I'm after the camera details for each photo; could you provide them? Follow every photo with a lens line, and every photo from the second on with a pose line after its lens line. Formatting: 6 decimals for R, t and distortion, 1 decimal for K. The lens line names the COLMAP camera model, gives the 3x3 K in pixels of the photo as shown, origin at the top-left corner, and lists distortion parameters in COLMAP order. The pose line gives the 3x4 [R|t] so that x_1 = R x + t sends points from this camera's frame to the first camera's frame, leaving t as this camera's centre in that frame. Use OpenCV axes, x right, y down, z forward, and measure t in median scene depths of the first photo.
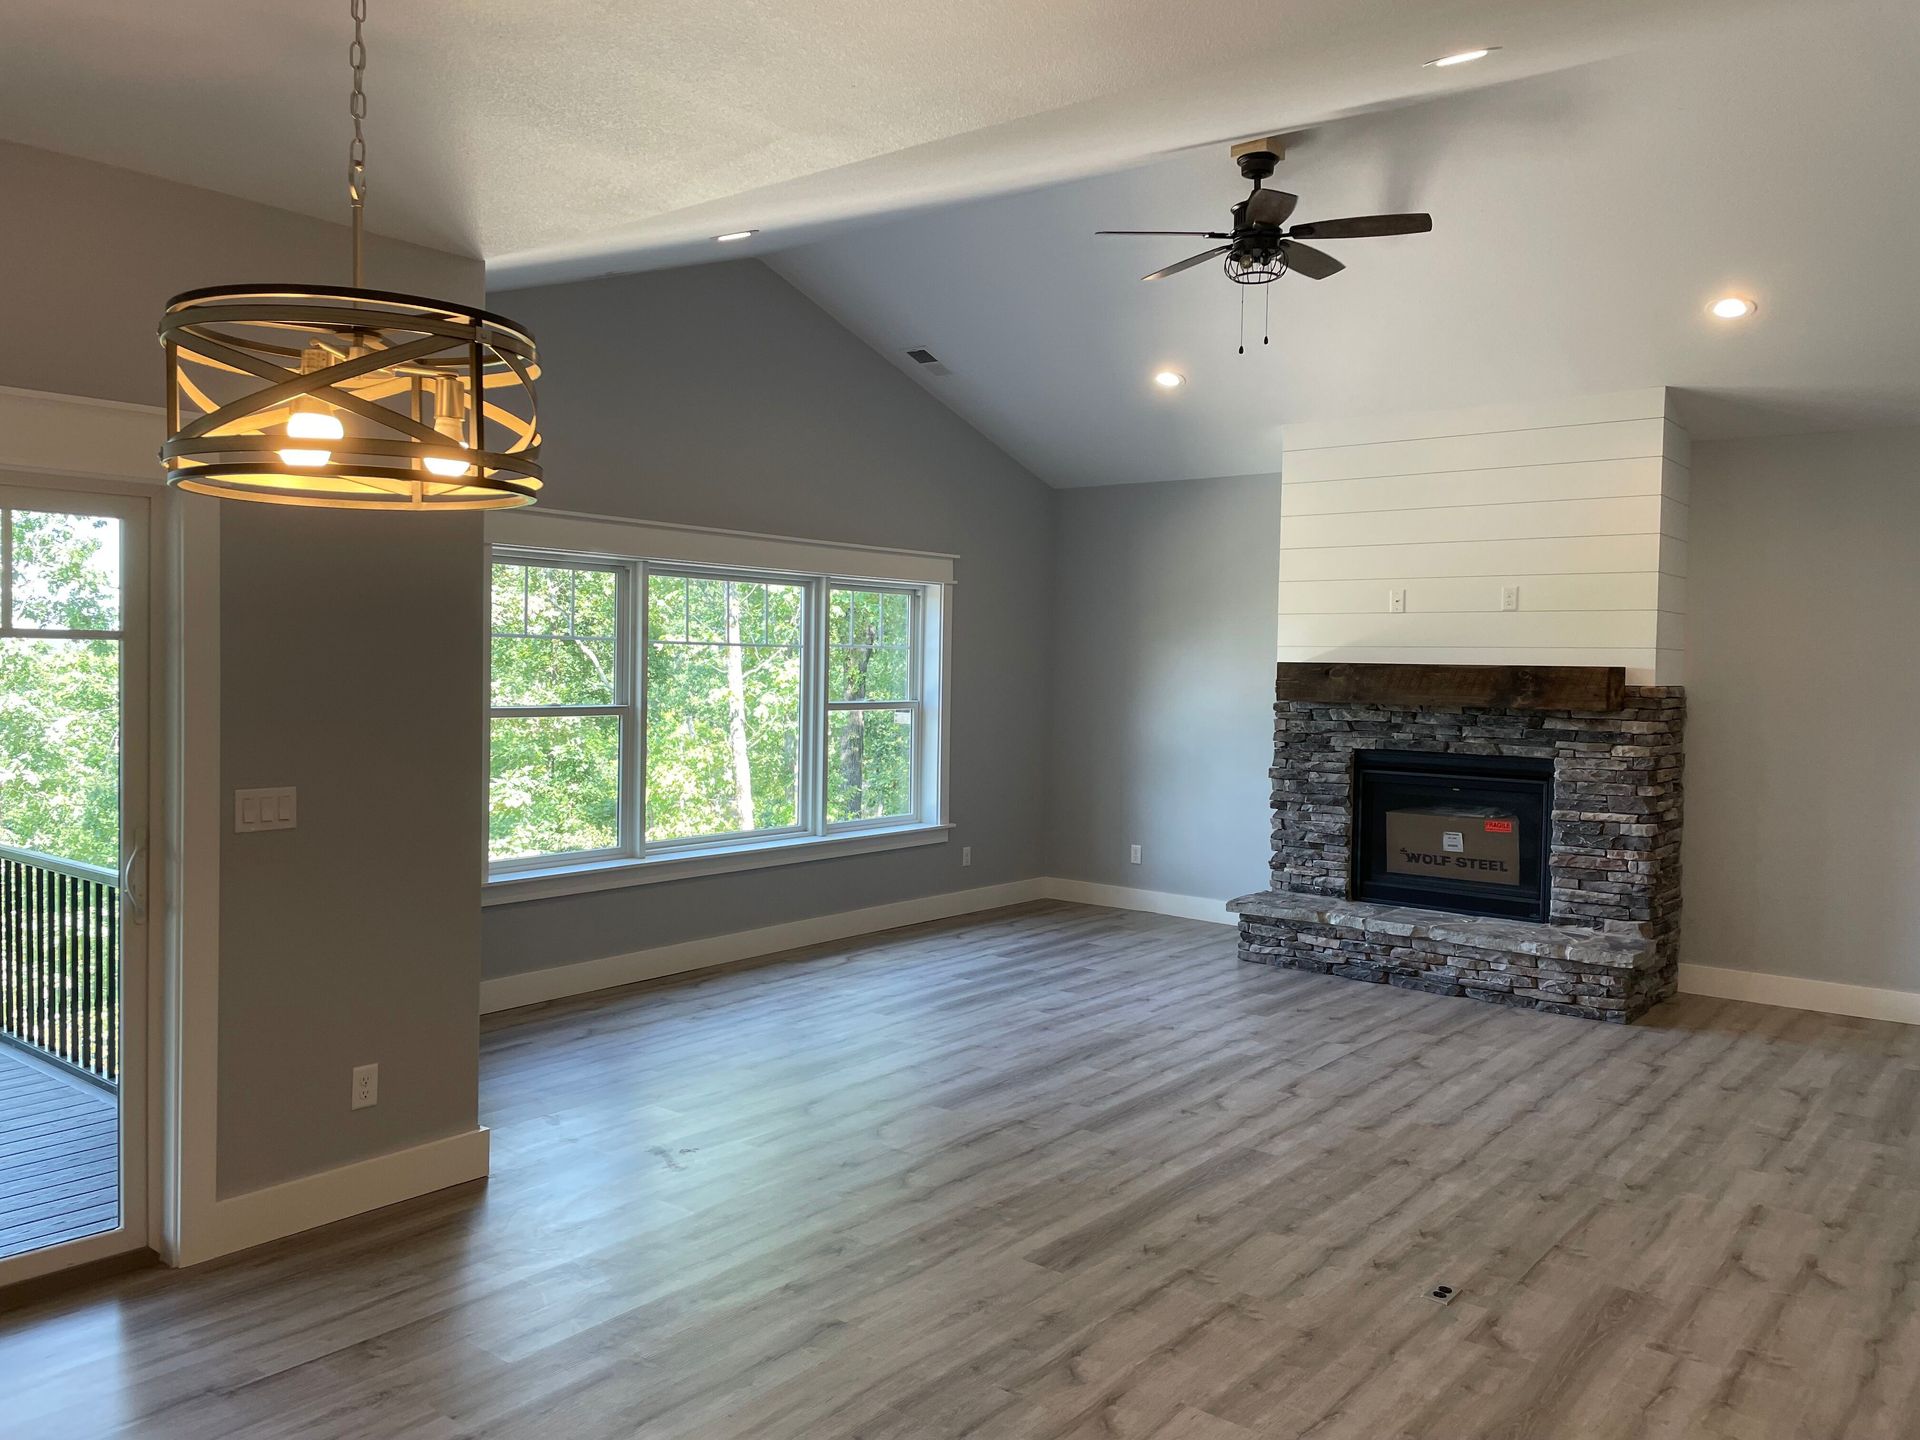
lens RADIAL K [[1446.5, 0, 956.5], [0, 1446.5, 716.7], [0, 0, 1]] dist [0.076149, -0.096928]
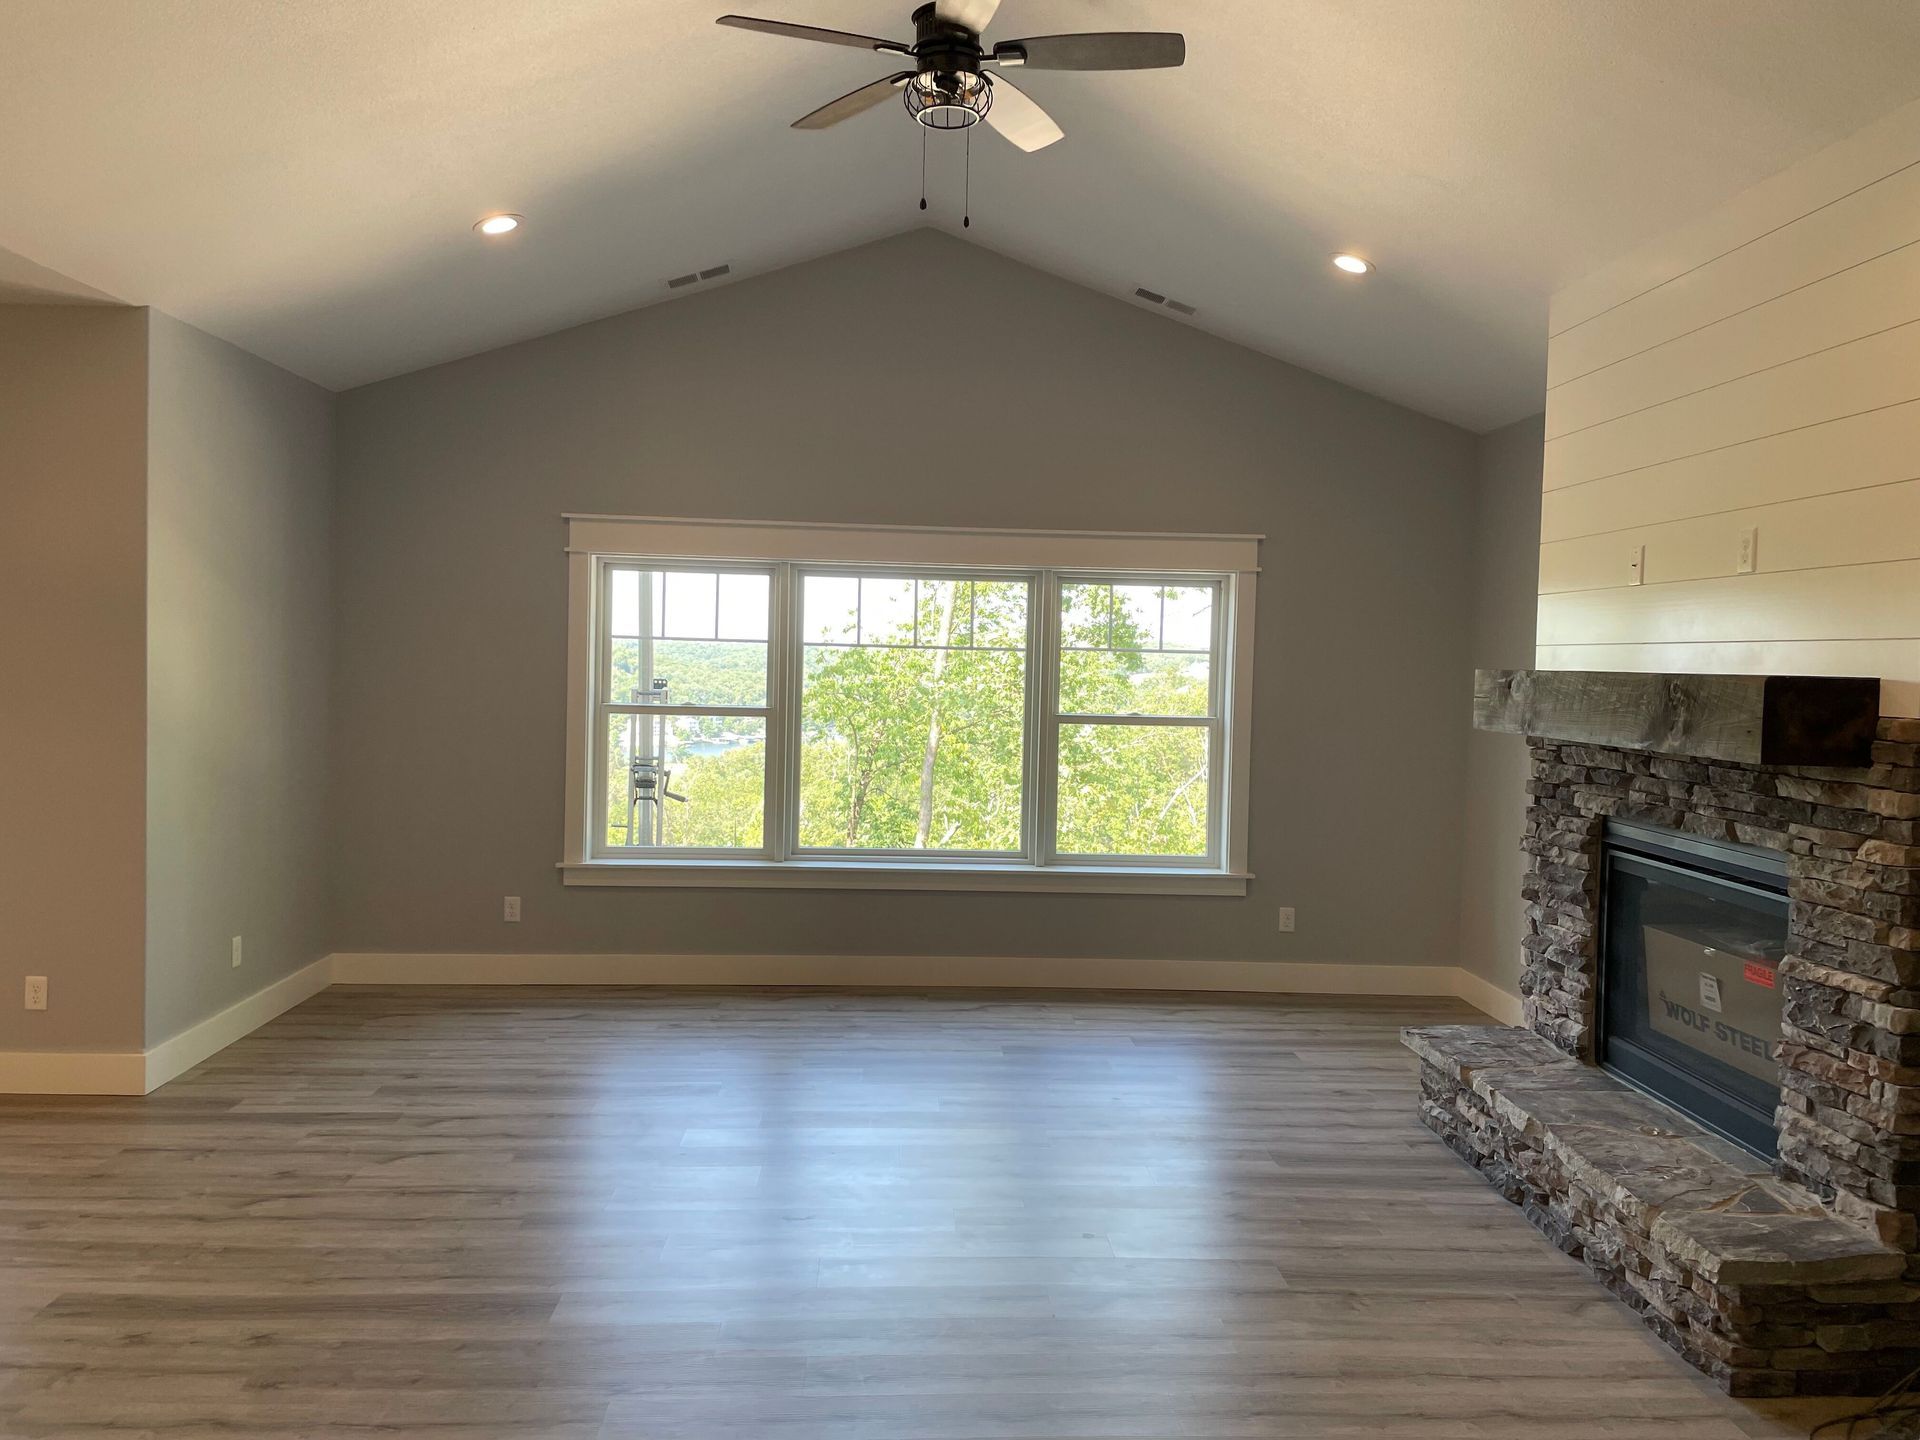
lens RADIAL K [[1446.5, 0, 966.2], [0, 1446.5, 715.2], [0, 0, 1]] dist [0.076149, -0.096928]
pose [[0.666835, 0.029238, -0.744632, 0.913117], [-0.041657, 0.999130, 0.001926, -0.014717], [0.744040, 0.029735, 0.667473, 0.661539]]
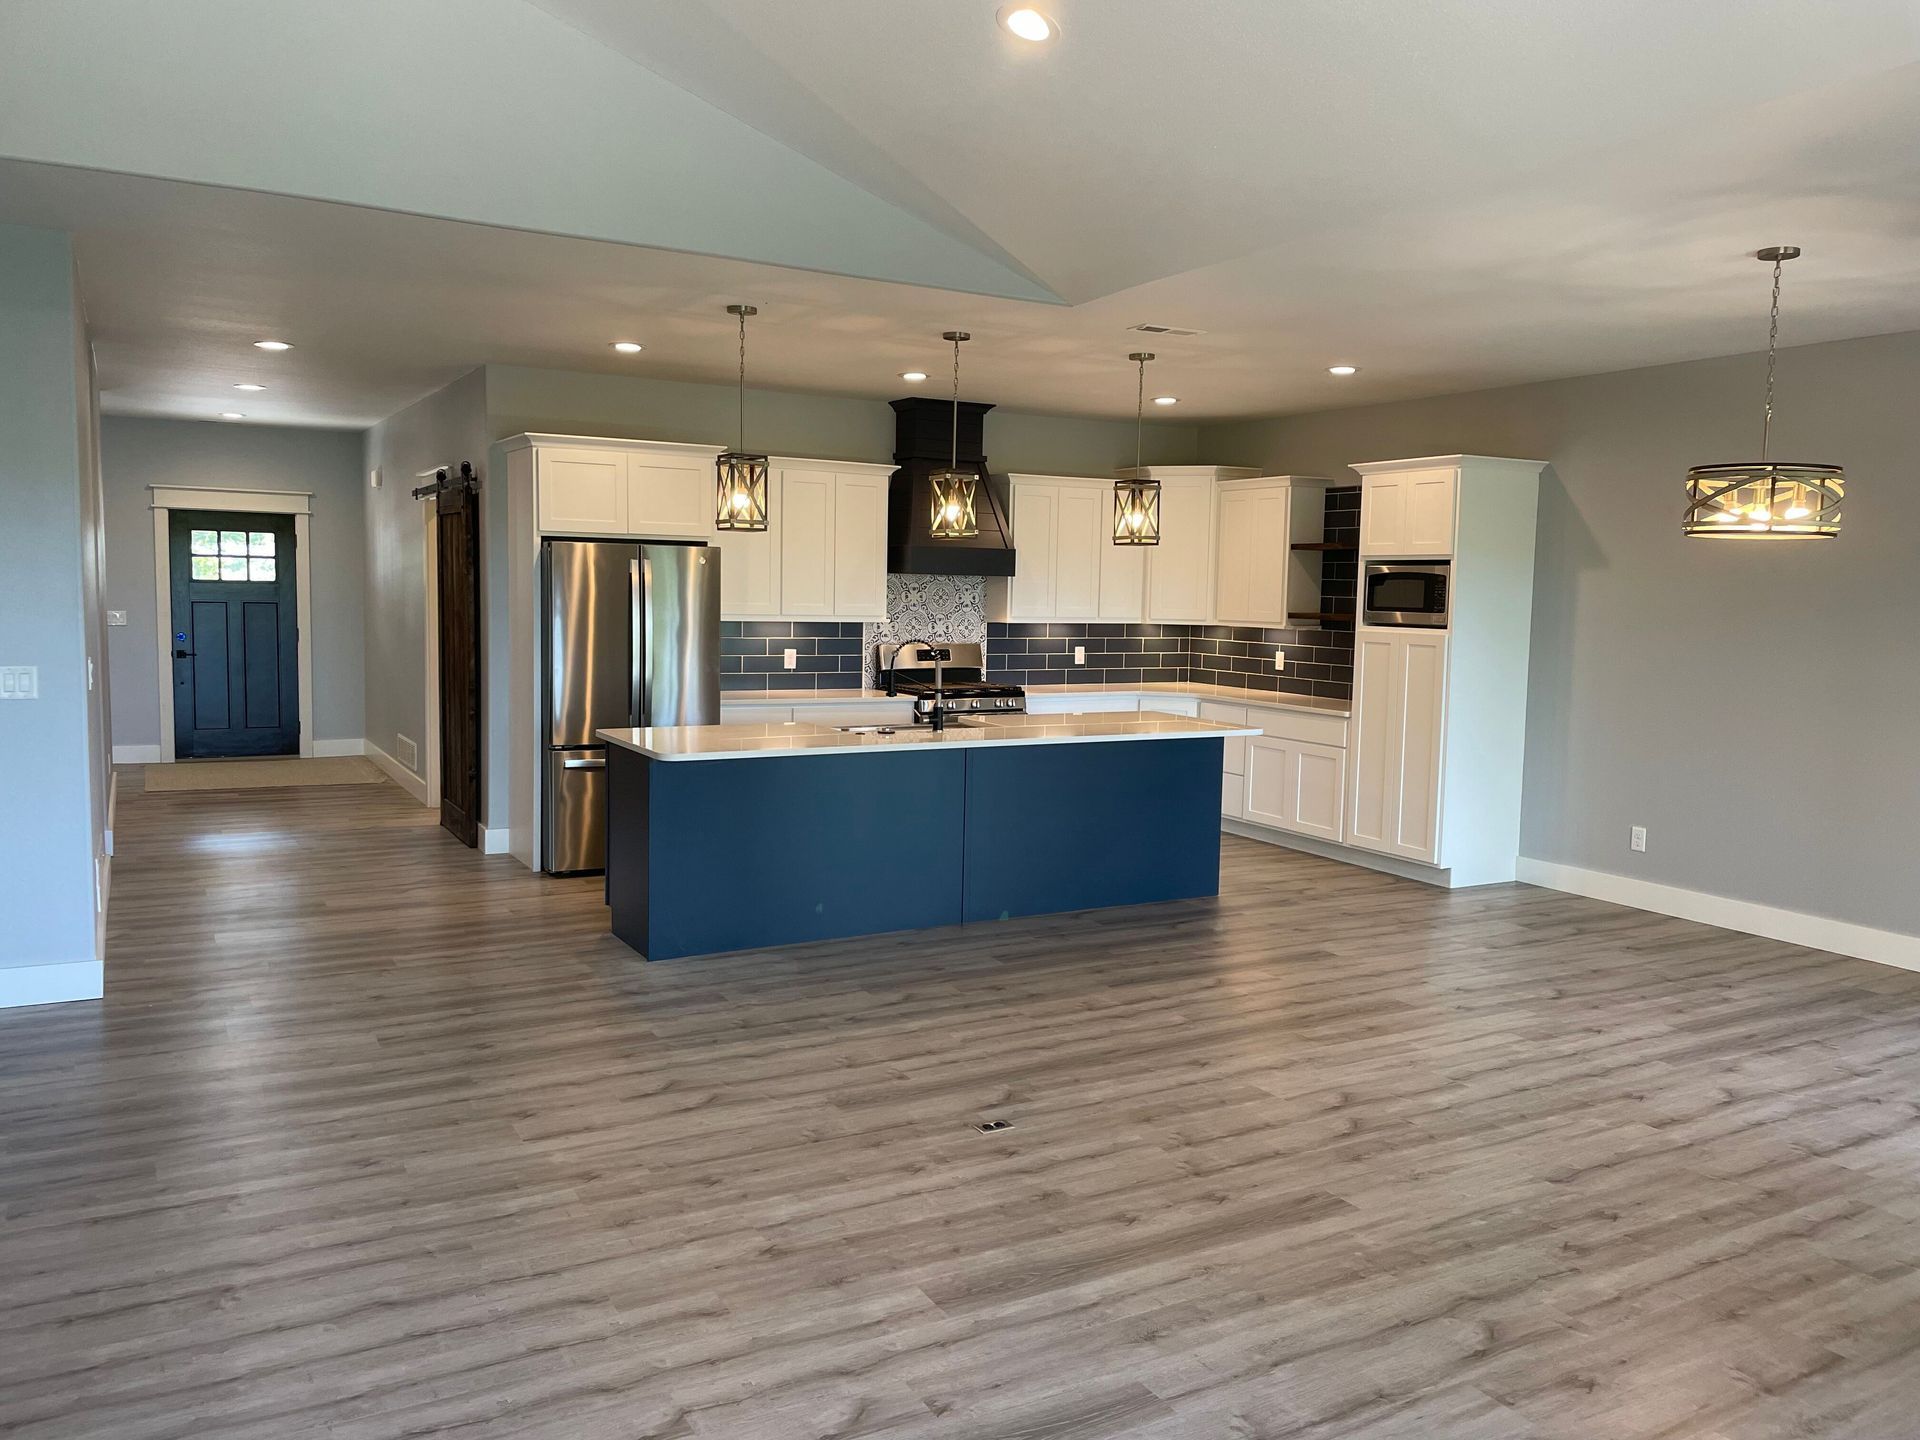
lens RADIAL K [[1446.5, 0, 976.4], [0, 1446.5, 713.7], [0, 0, 1]] dist [0.076149, -0.096928]
pose [[-0.929626, -0.067629, 0.362246, -0.039106], [-0.021304, 0.991235, 0.130385, -0.062158], [-0.367888, 0.113492, -0.922918, 1.619053]]
